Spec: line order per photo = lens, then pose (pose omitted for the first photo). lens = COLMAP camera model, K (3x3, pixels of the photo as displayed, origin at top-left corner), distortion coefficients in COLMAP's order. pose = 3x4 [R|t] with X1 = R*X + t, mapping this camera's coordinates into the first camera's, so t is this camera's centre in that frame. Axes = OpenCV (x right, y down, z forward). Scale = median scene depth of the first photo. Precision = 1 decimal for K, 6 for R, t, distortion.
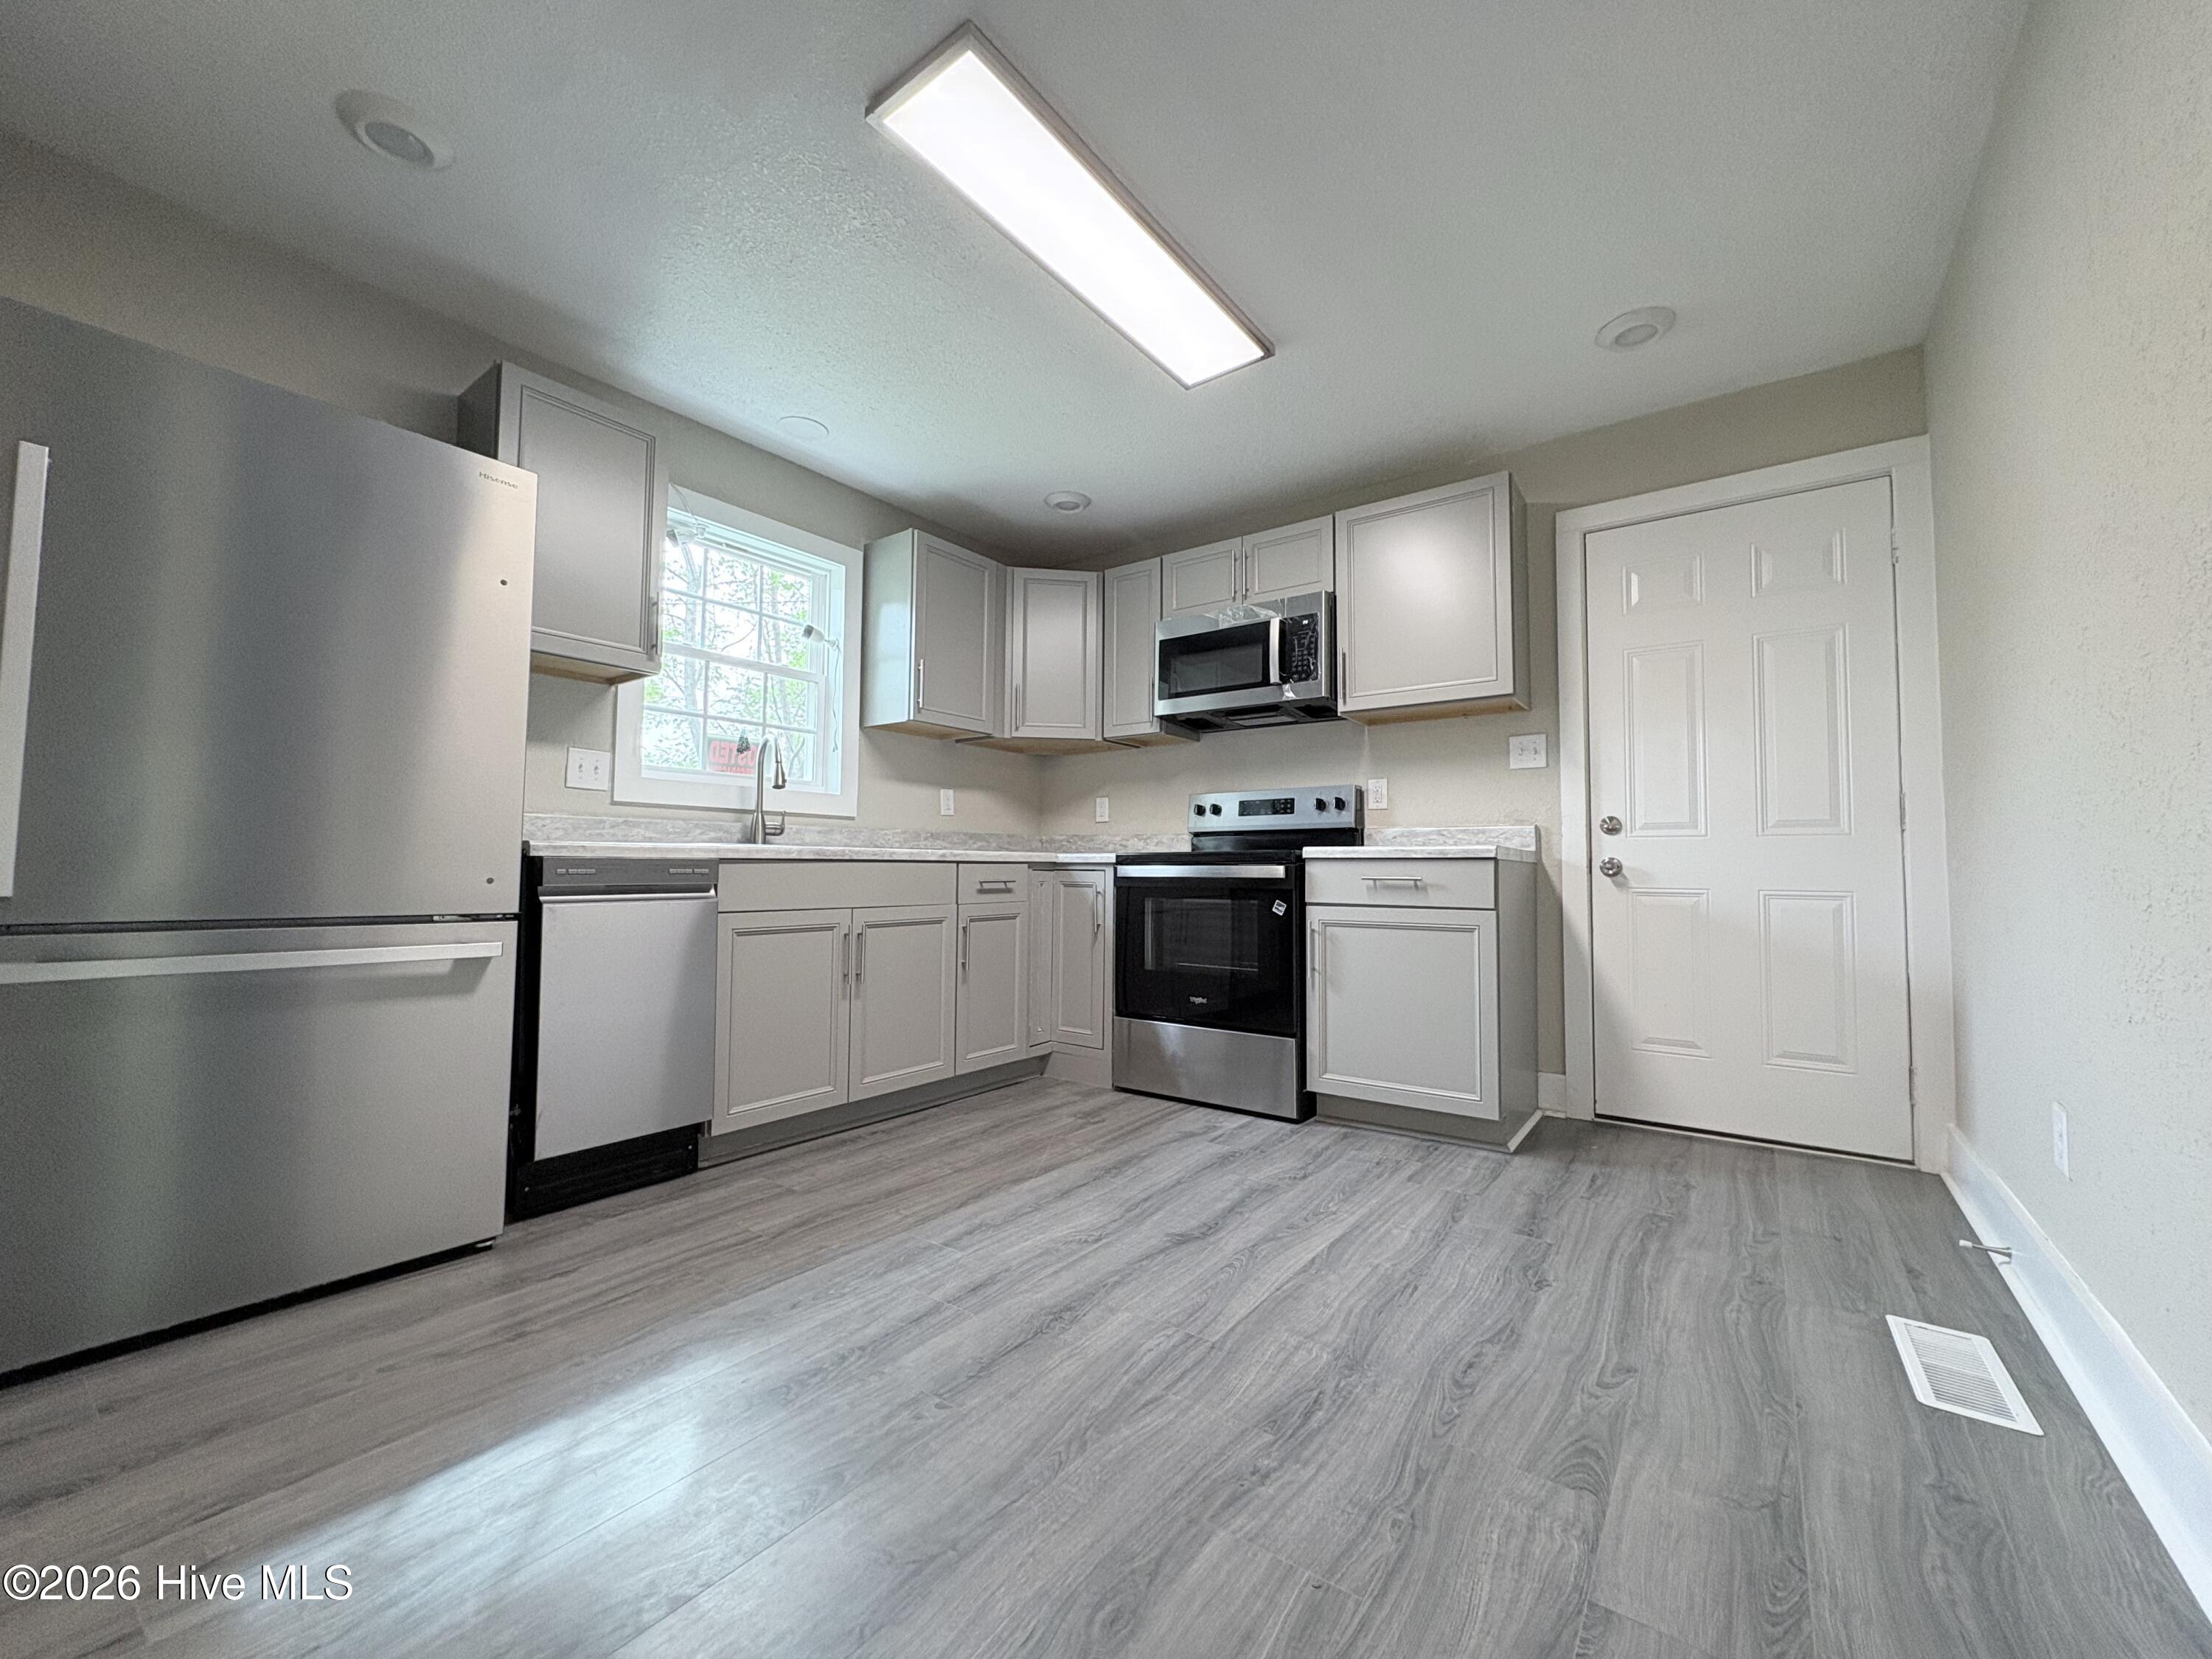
lens RADIAL K [[879.5, 0, 1103.4], [0, 879.5, 826.2], [0, 0, 1]] dist [-0.000659, 0.000222]
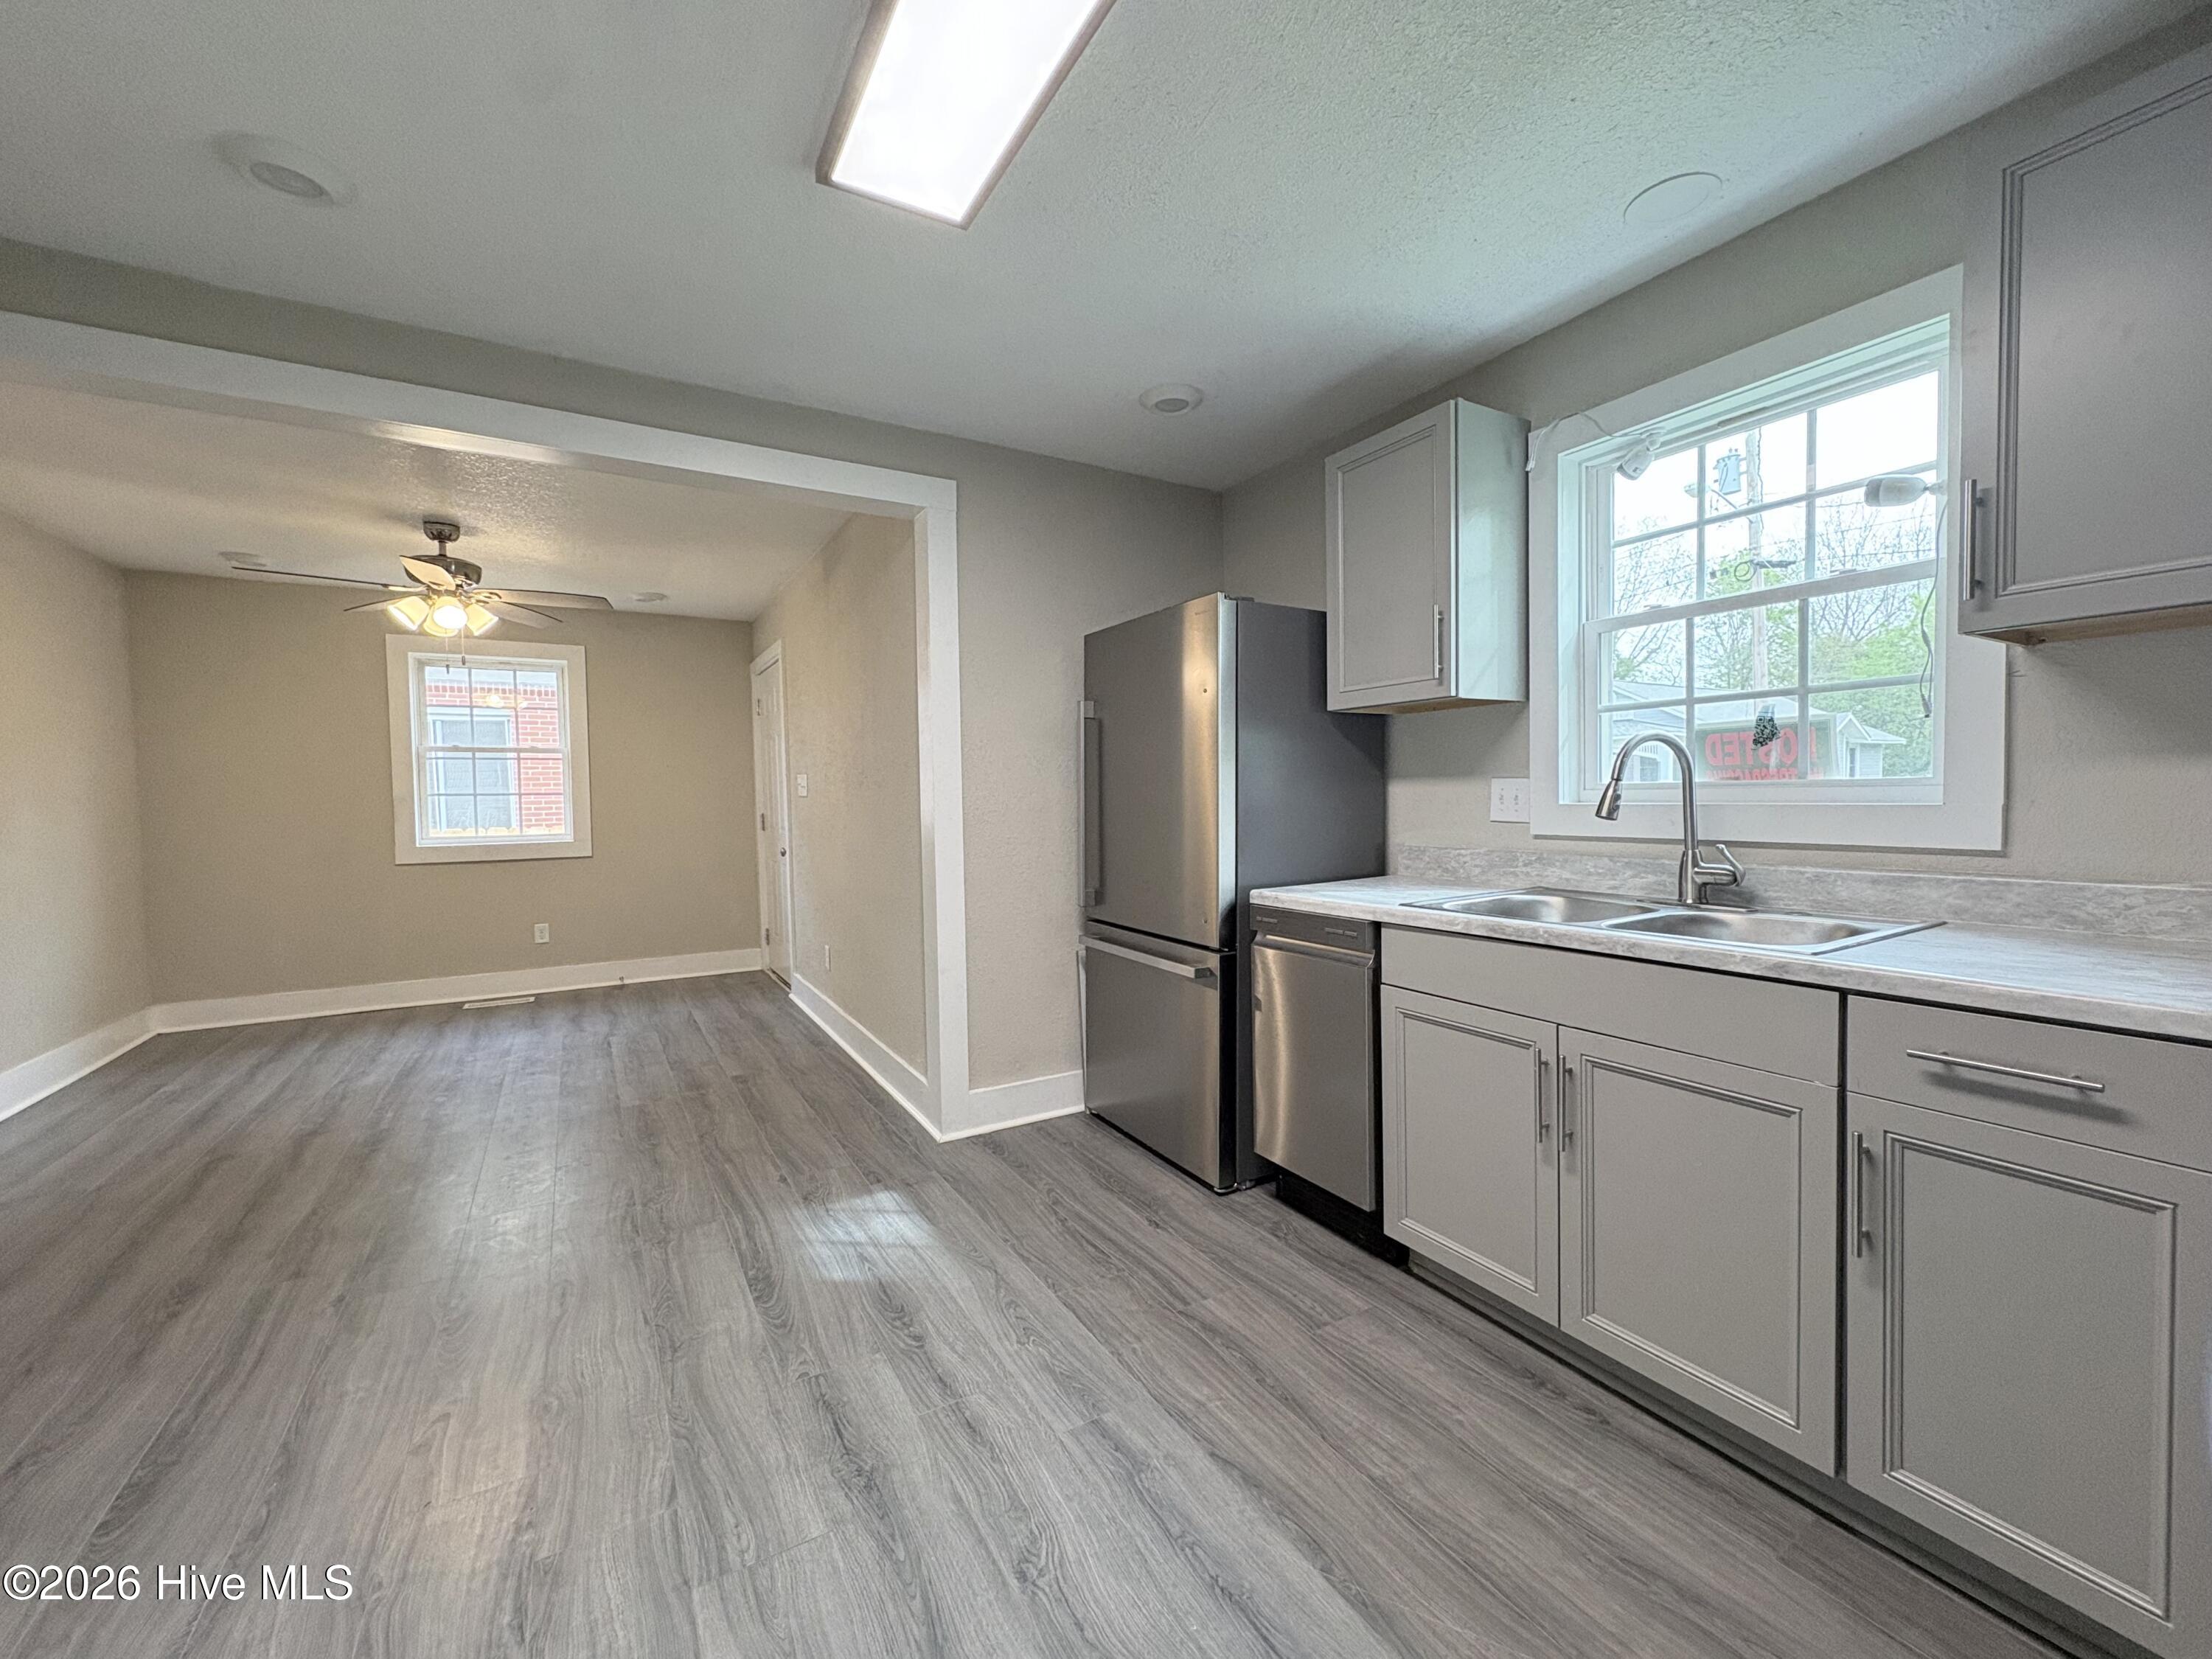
lens RADIAL K [[879.5, 0, 1109.4], [0, 879.5, 826.4], [0, 0, 1]] dist [-0.000659, 0.000222]
pose [[-0.383985, 0.032466, -0.922768, 0.444659], [0.060661, 0.998110, 0.009874, -0.078280], [0.921344, -0.052185, -0.385229, 1.060103]]
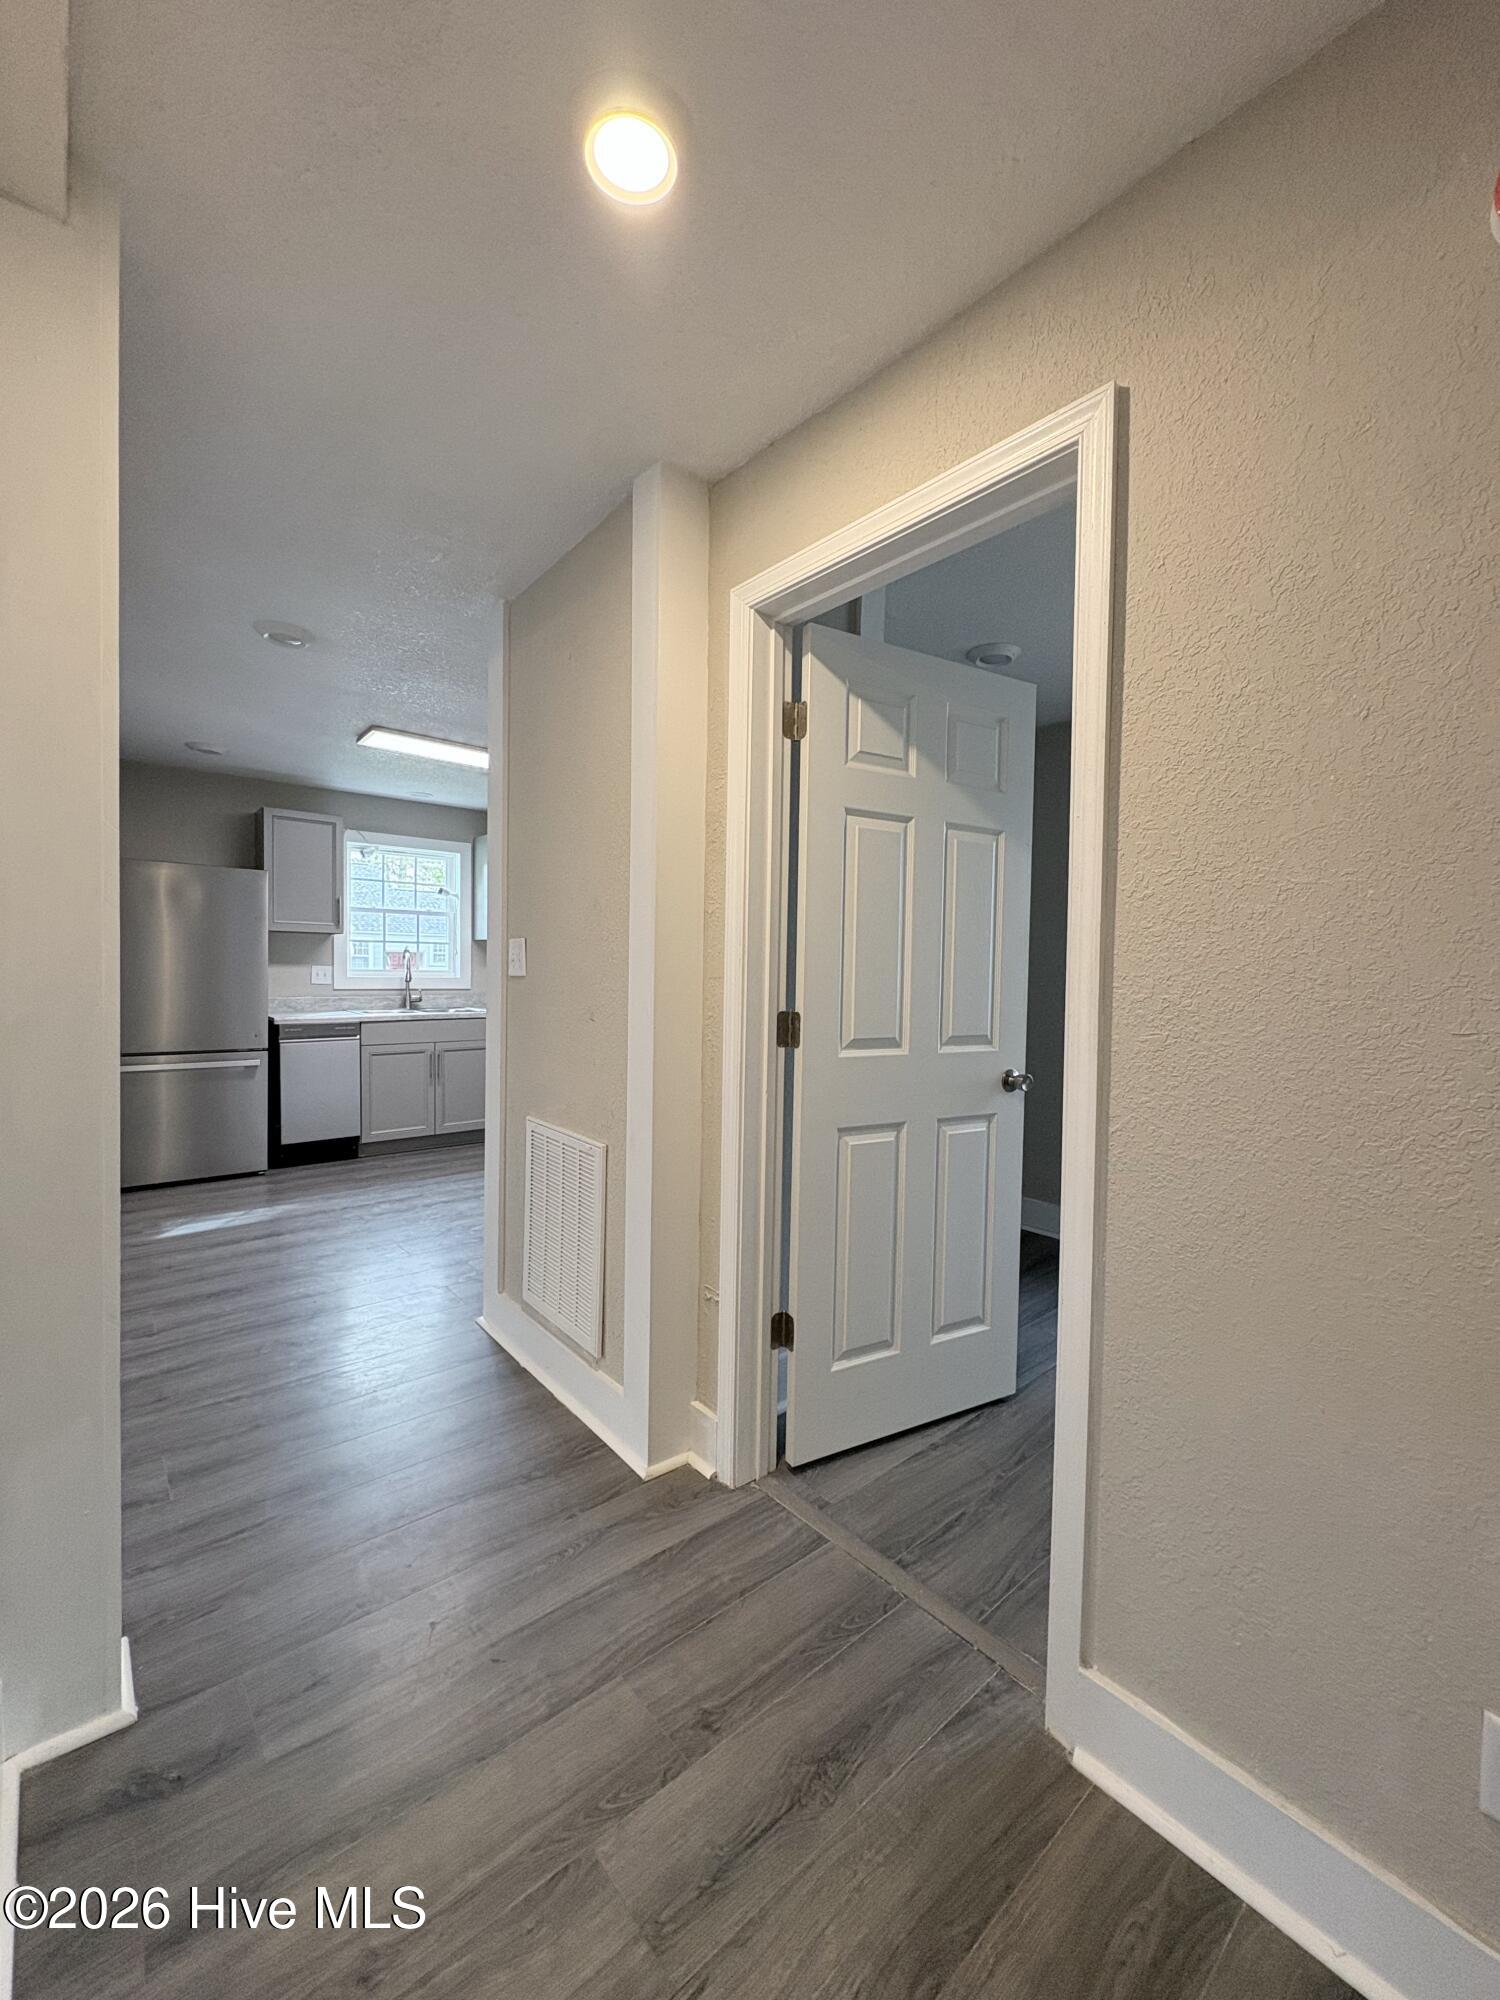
lens RADIAL K [[795.2, 0, 750.6], [0, 795.2, 998.4], [0, 0, 1]] dist [-0.000659, 0.000222]
pose [[0.975872, 0.016580, -0.217713, 0.940251], [0.001723, 0.996497, 0.083613, -0.183855], [0.218336, -0.081971, 0.972425, -0.723381]]
